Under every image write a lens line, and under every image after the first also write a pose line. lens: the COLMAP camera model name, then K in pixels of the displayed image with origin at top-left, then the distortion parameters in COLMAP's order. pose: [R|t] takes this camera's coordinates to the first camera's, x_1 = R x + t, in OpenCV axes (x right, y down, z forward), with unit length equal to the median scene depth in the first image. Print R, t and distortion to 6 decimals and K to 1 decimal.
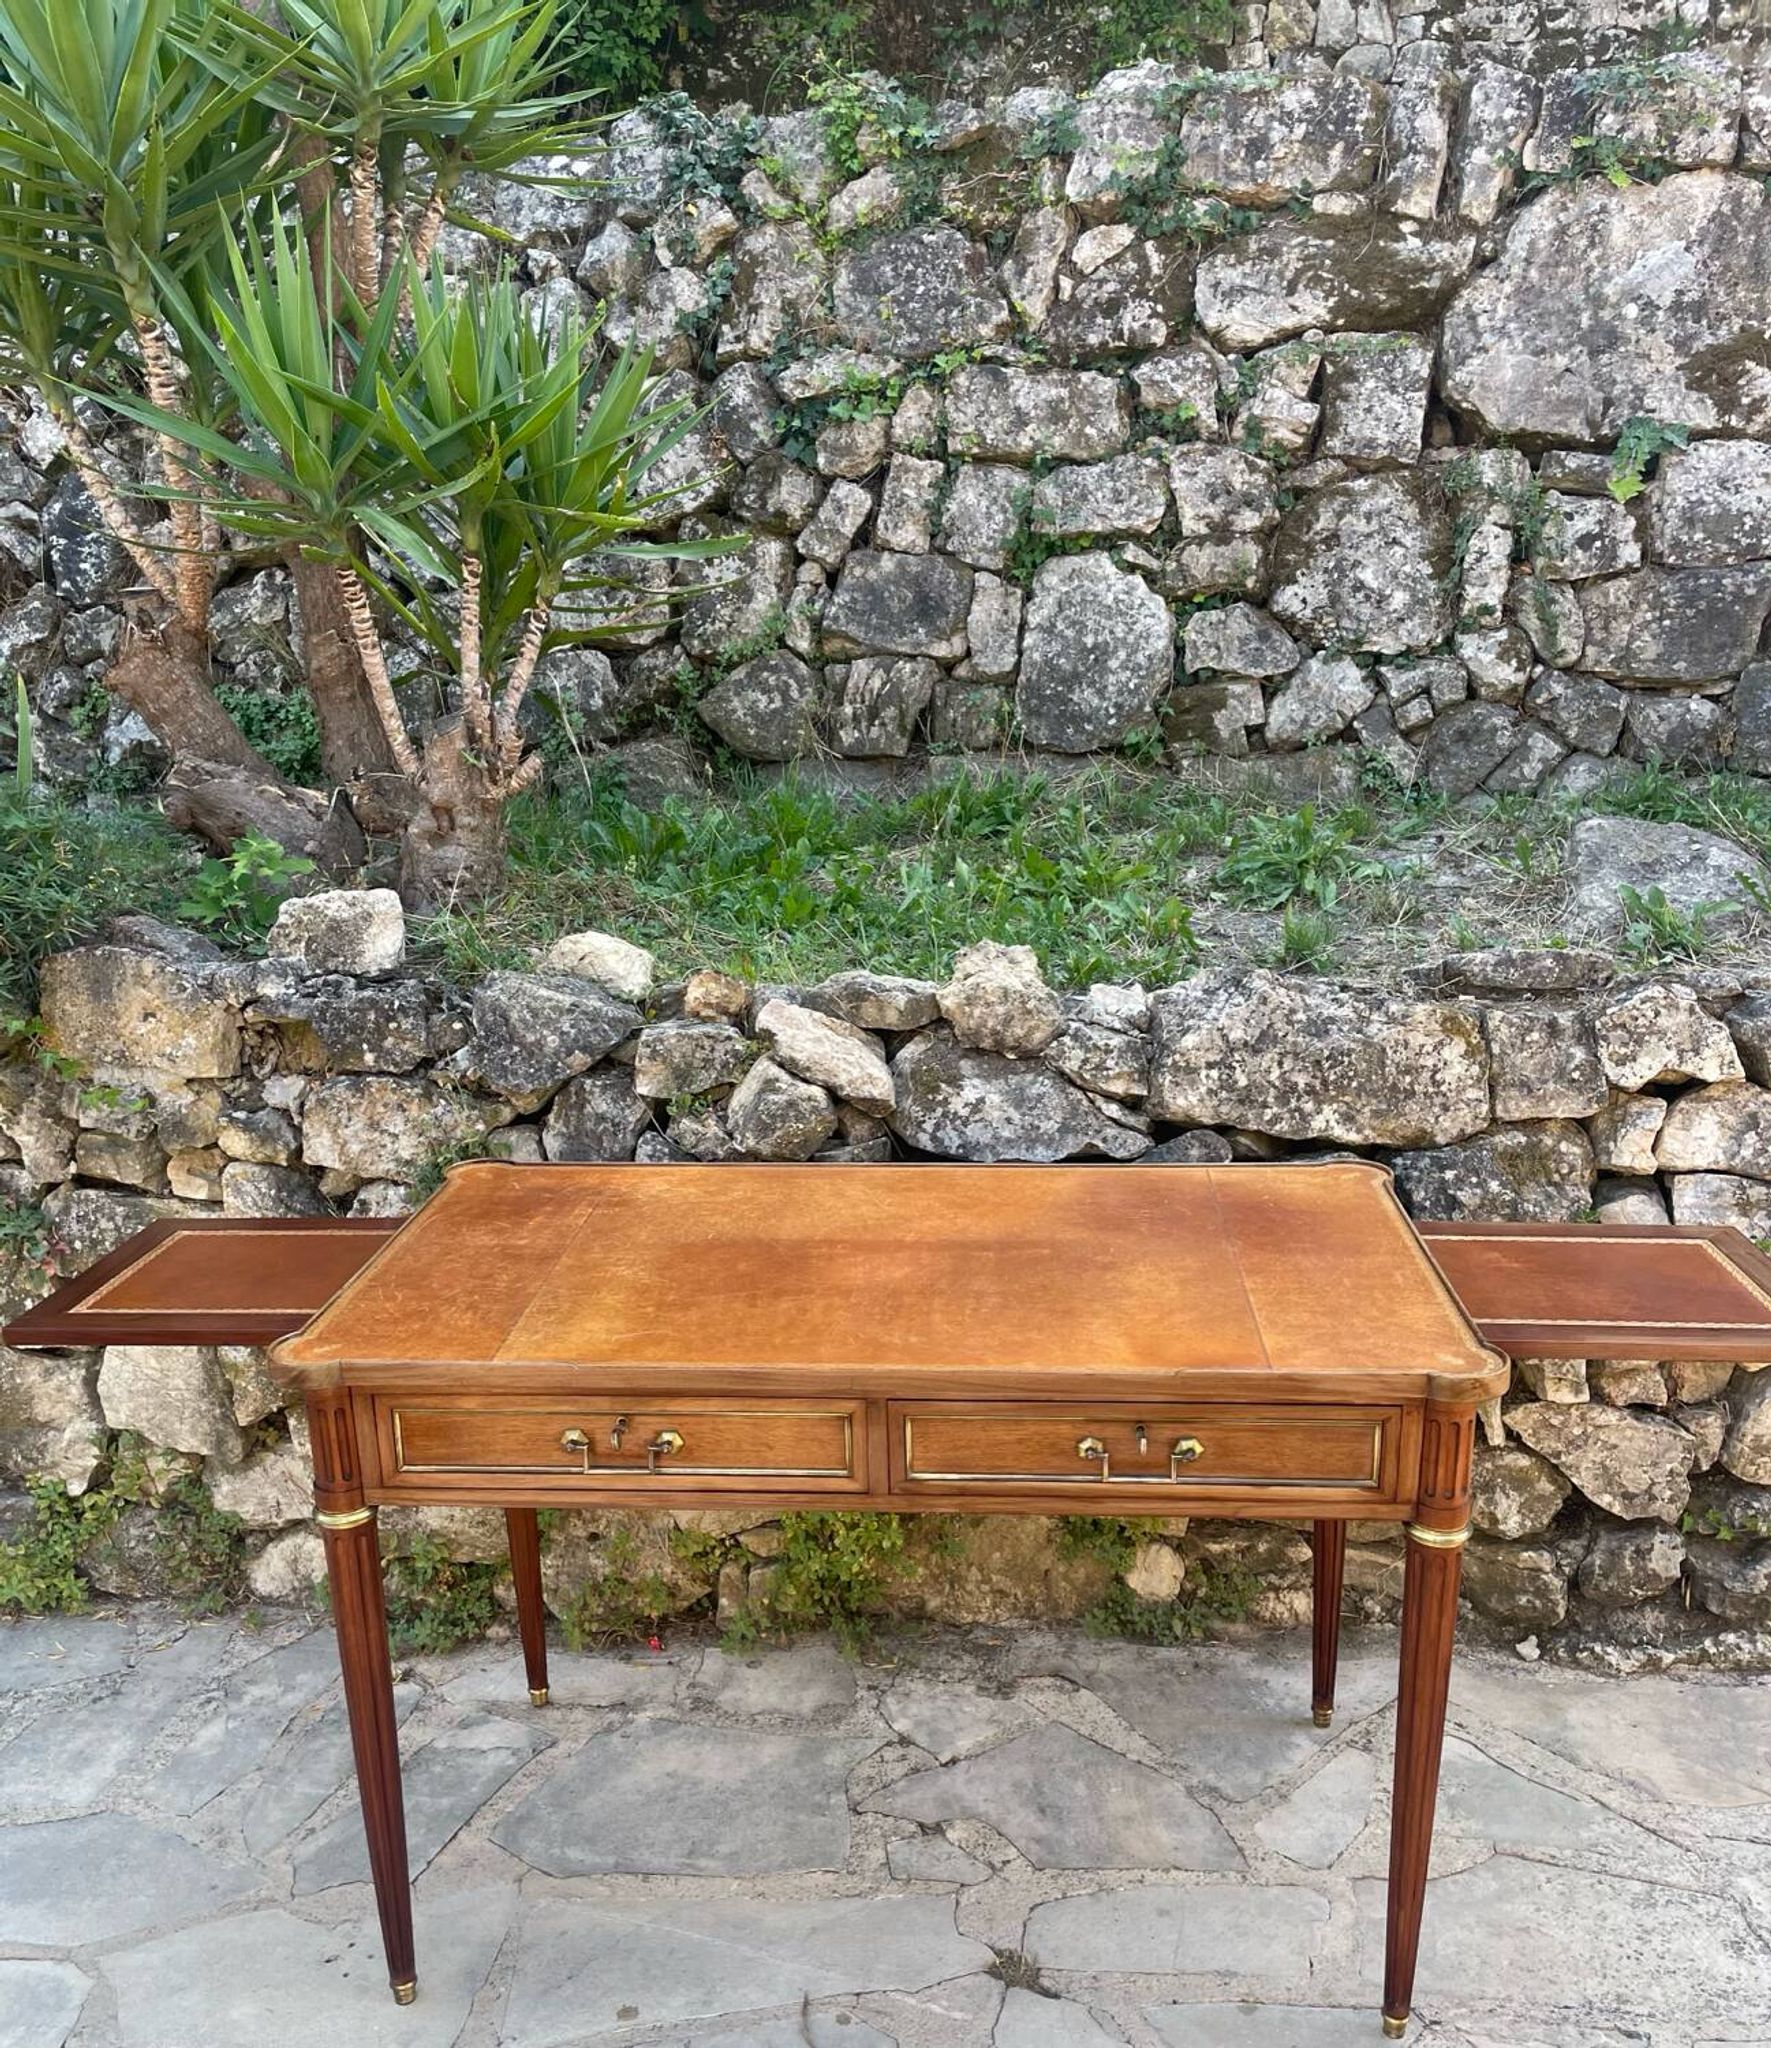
lens RADIAL K [[1785.6, 0, 896.1], [0, 1785.6, 1178.6], [0, 0, 1]] dist [0.080039, -0.098833]
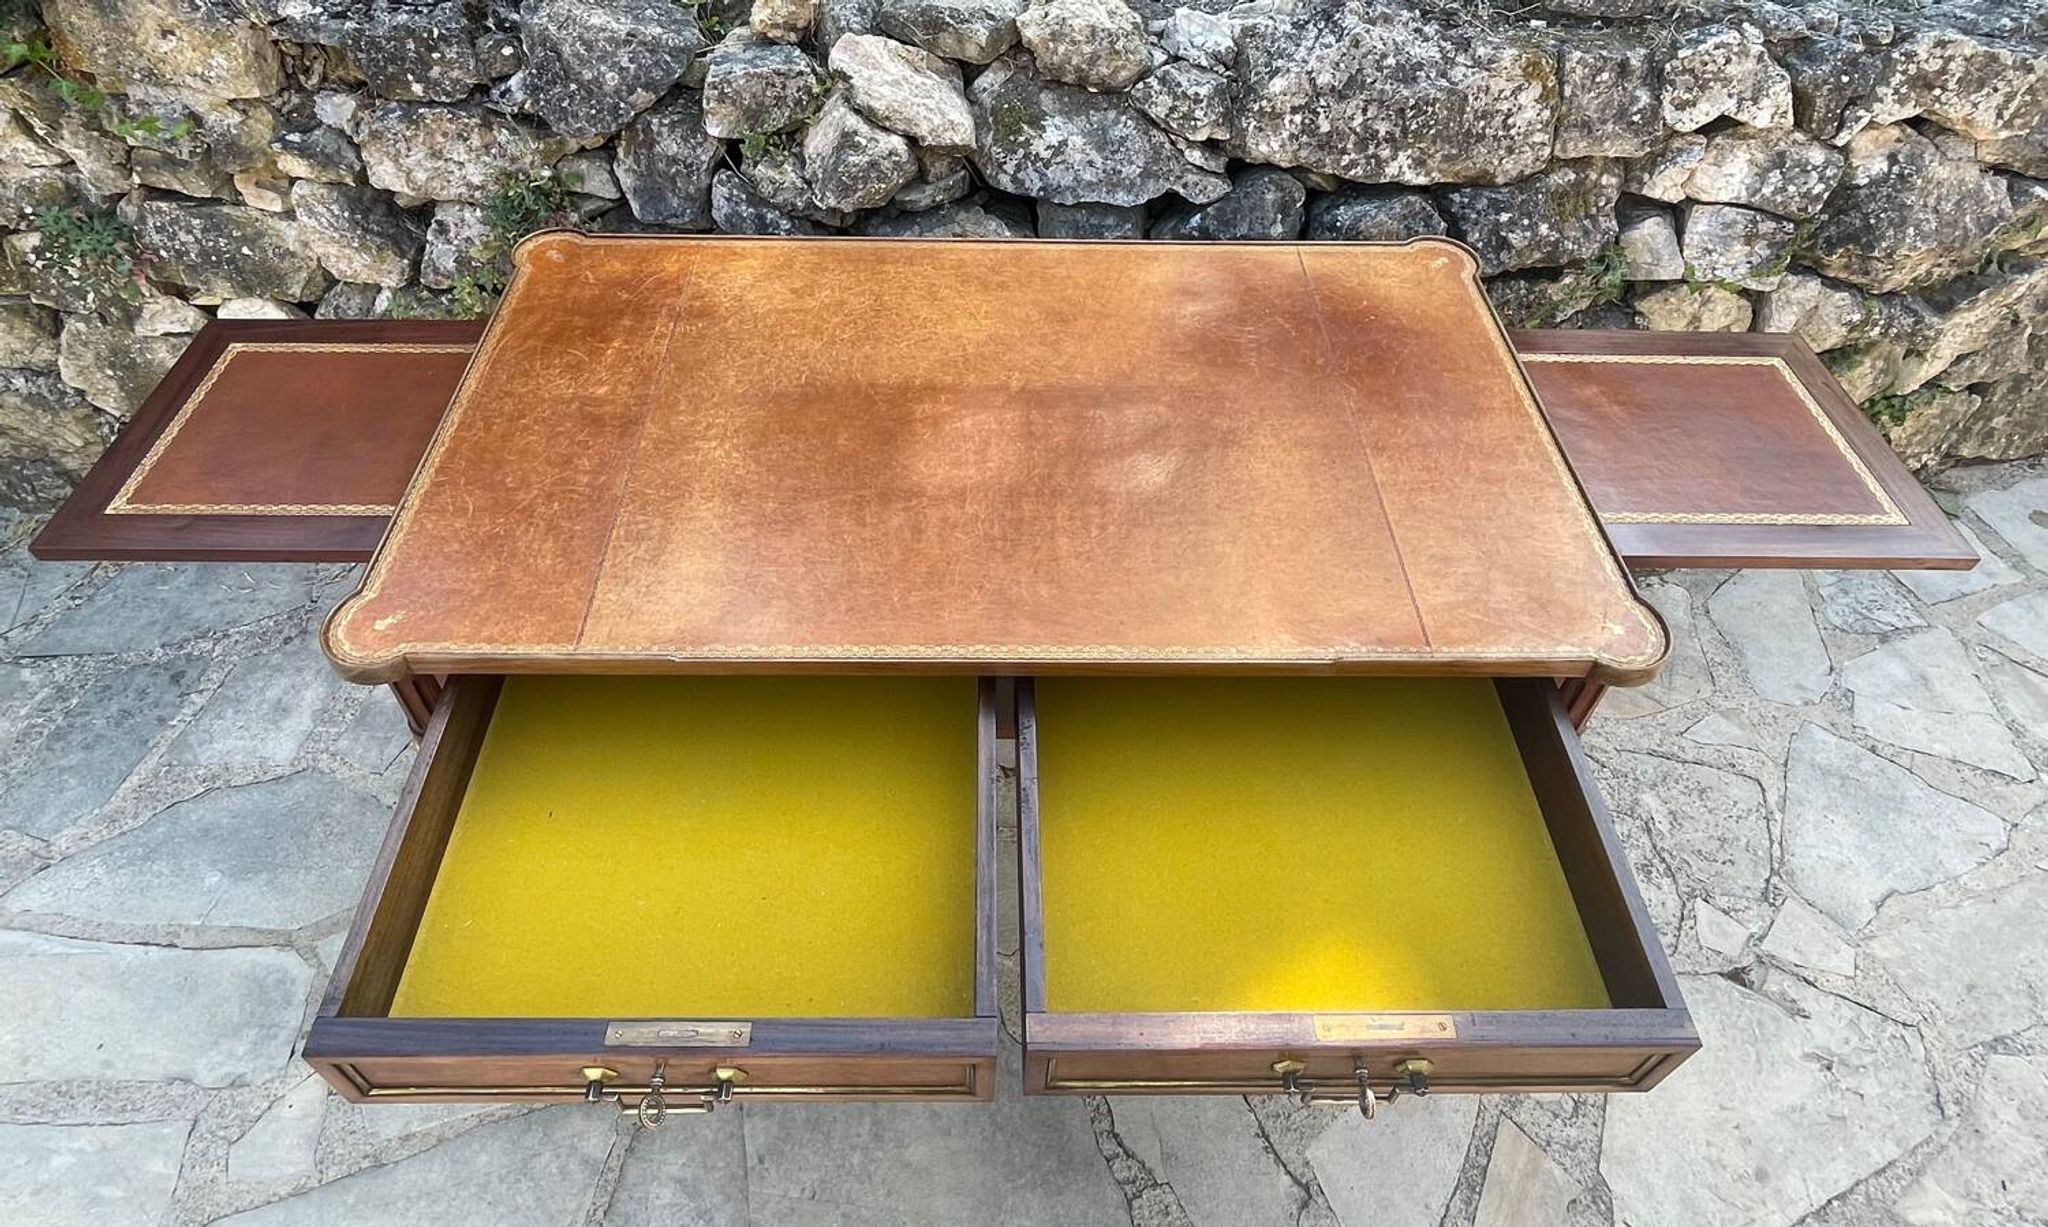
lens RADIAL K [[1179.8, 0, 1009.9], [0, 1179.8, 408.2], [0, 0, 1]] dist [-0.002504, -0.002632]
pose [[0.995989, -0.023857, 0.086241, -0.040457], [-0.014050, 0.910150, 0.414041, -0.175262], [-0.088370, -0.413591, 0.906164, 0.342494]]
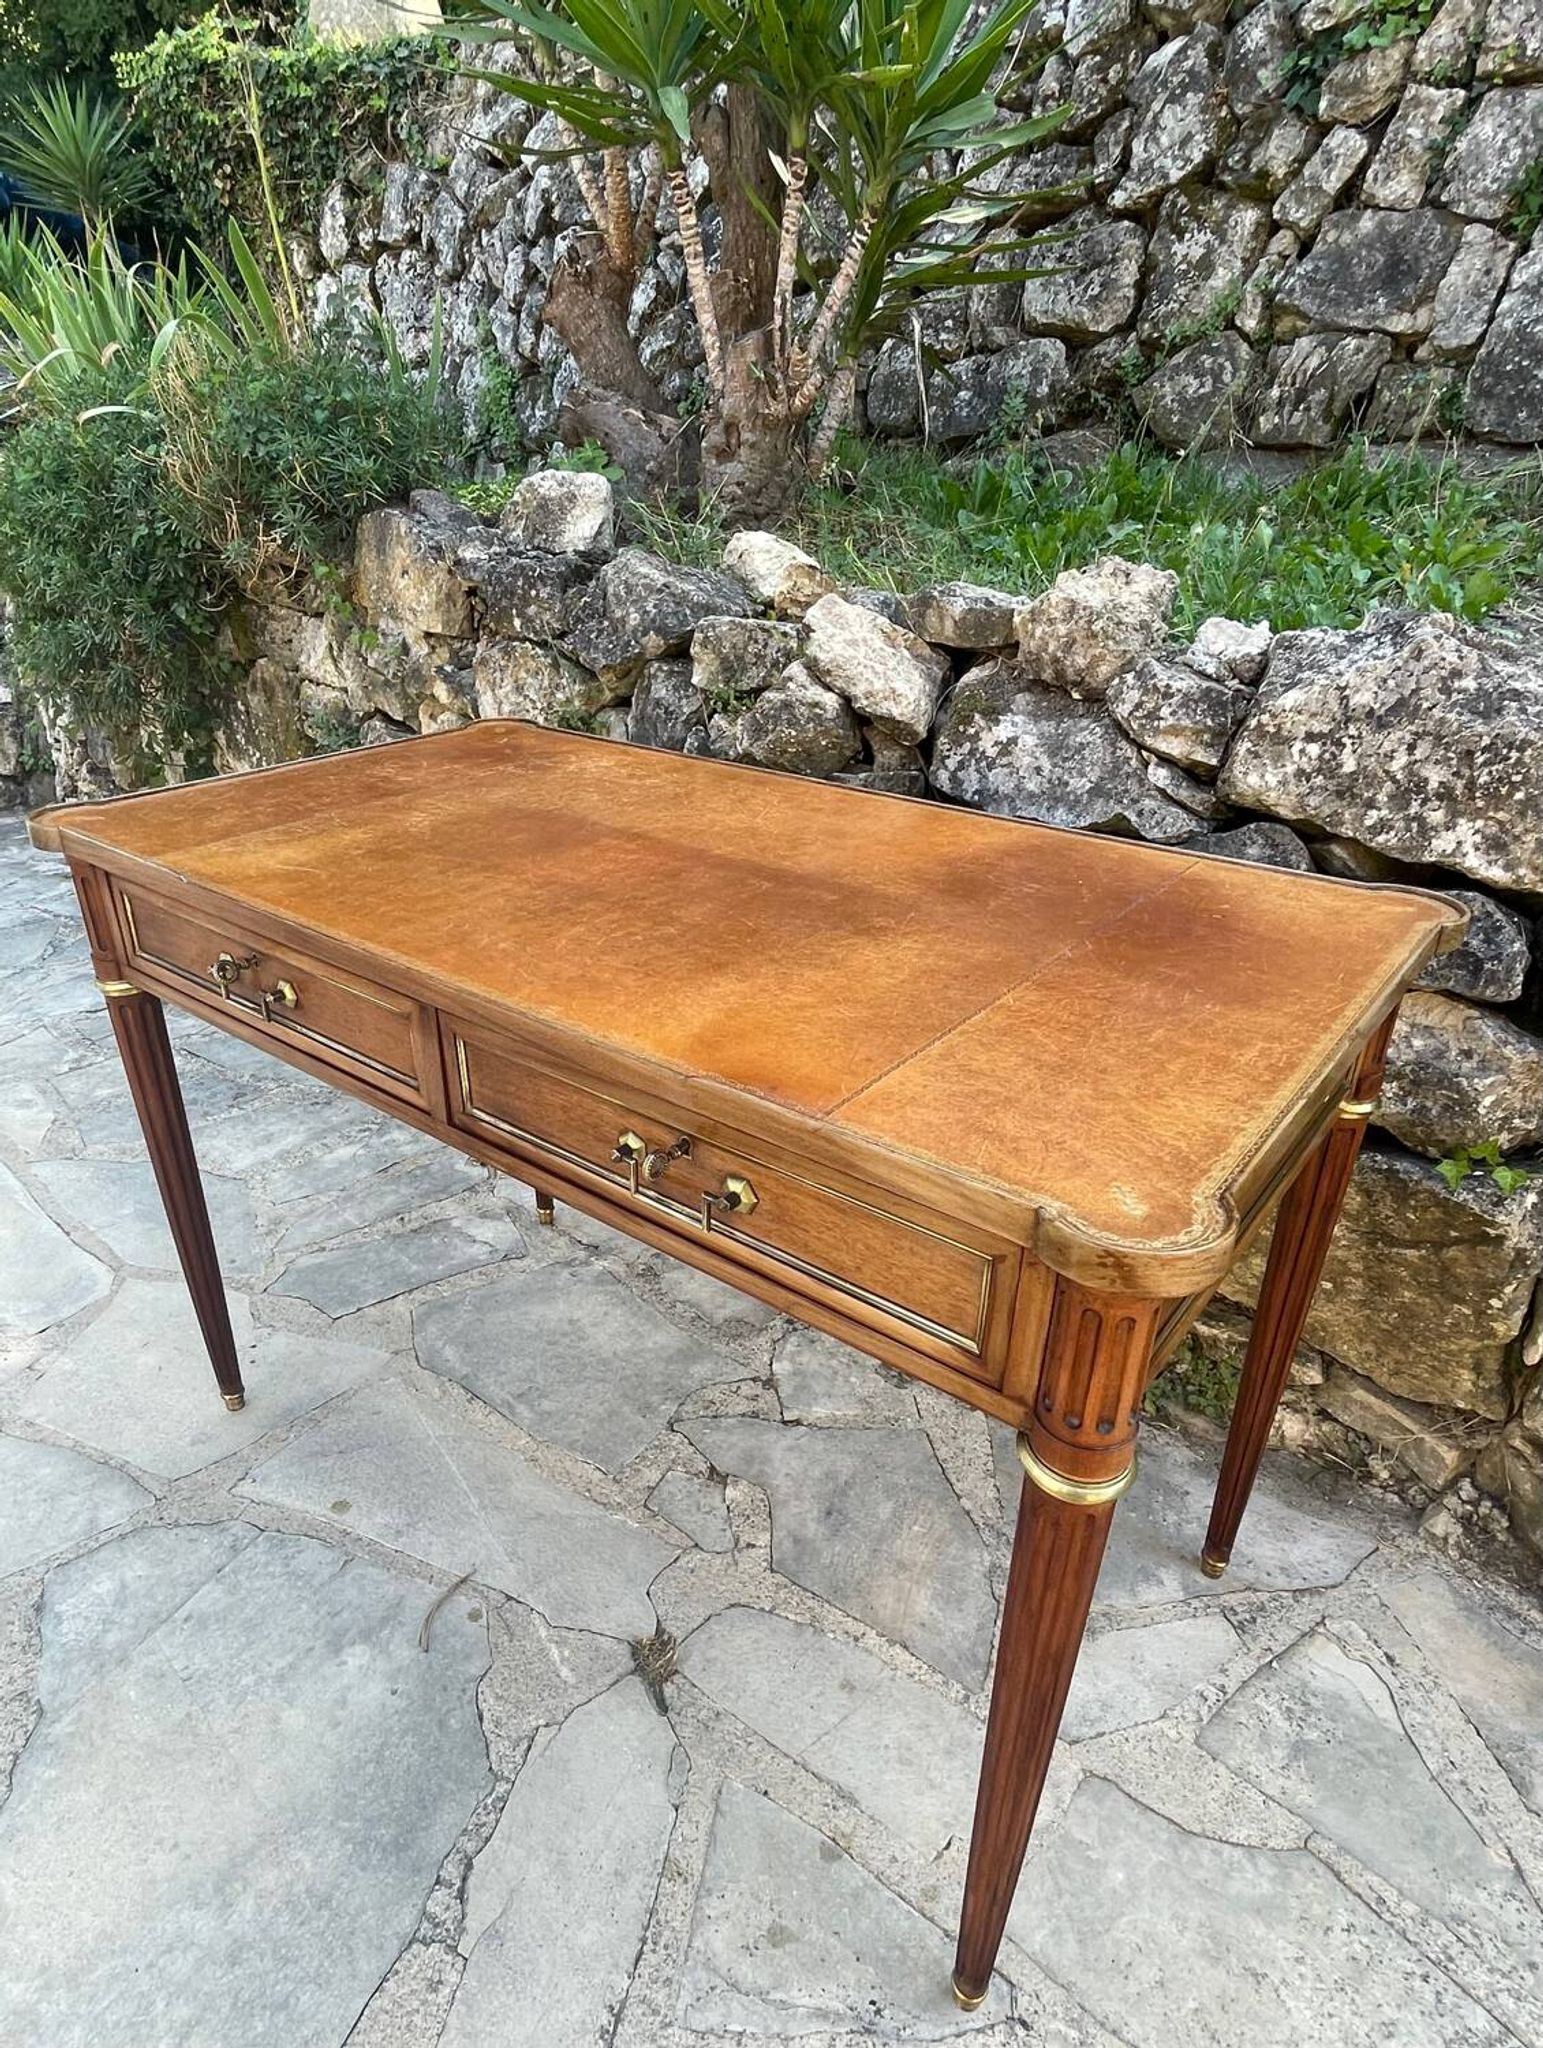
lens RADIAL K [[1190.1, 0, 728.9], [0, 1190.1, 1083.7], [0, 0, 1]] dist [-0.006701, 0.003344]
pose [[0.820440, 0.291435, -0.491878, 0.252429], [-0.198384, 0.951990, 0.233148, 0.005624], [0.536210, -0.093703, 0.838867, 0.434989]]
